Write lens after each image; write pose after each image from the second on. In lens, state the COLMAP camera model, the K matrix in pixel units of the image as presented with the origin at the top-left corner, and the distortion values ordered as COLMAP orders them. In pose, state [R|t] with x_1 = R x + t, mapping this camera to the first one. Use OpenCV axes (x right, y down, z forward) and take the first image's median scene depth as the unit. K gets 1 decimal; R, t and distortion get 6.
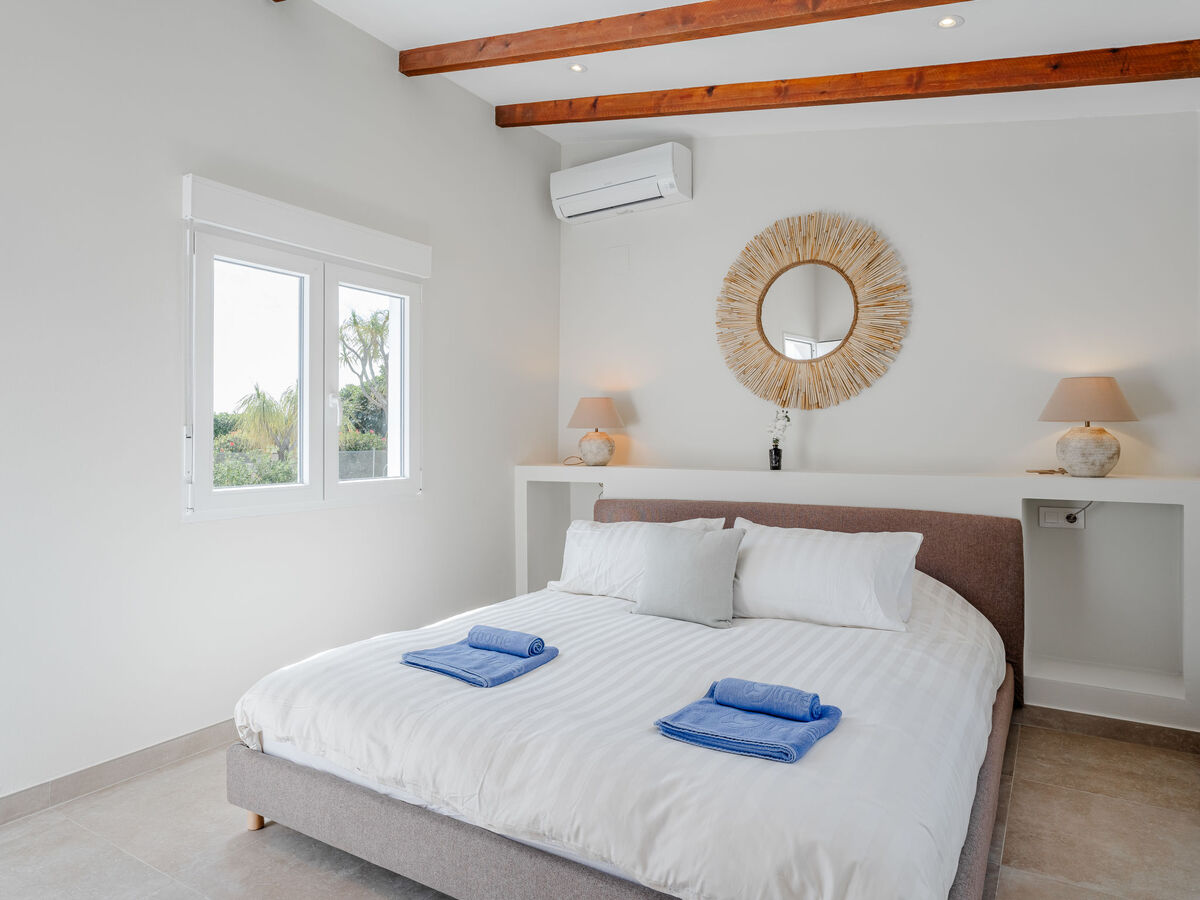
lens RADIAL K [[736.5, 0, 607.4], [0, 736.5, 436.1], [0, 0, 1]] dist [0.000184, 0.002850]
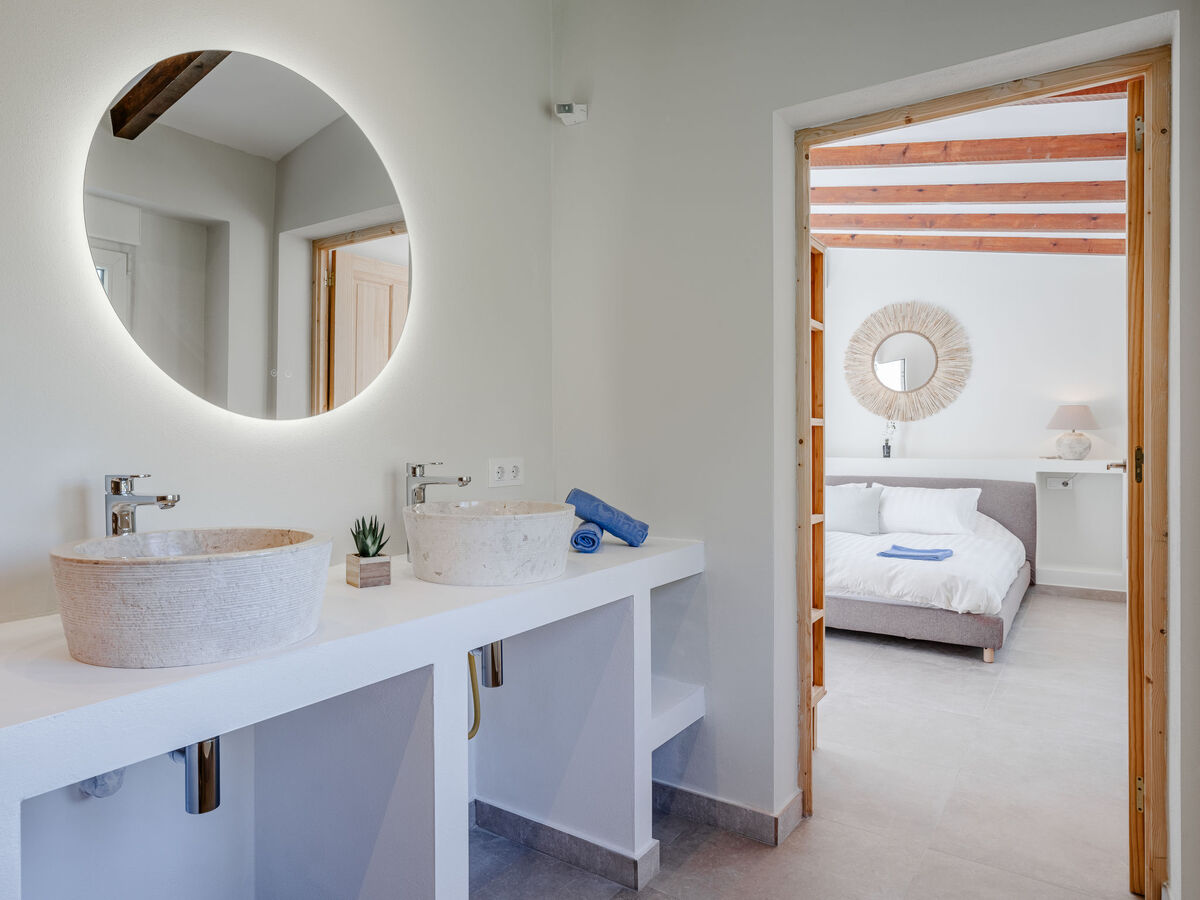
lens RADIAL K [[722.9, 0, 594.3], [0, 722.9, 450.9], [0, 0, 1]] dist [-0.002299, 0.002650]
pose [[0.998533, -0.000358, -0.054138, -0.361846], [0.001411, 0.999811, 0.019415, -0.002609], [0.054120, -0.019463, 0.998345, -0.706675]]
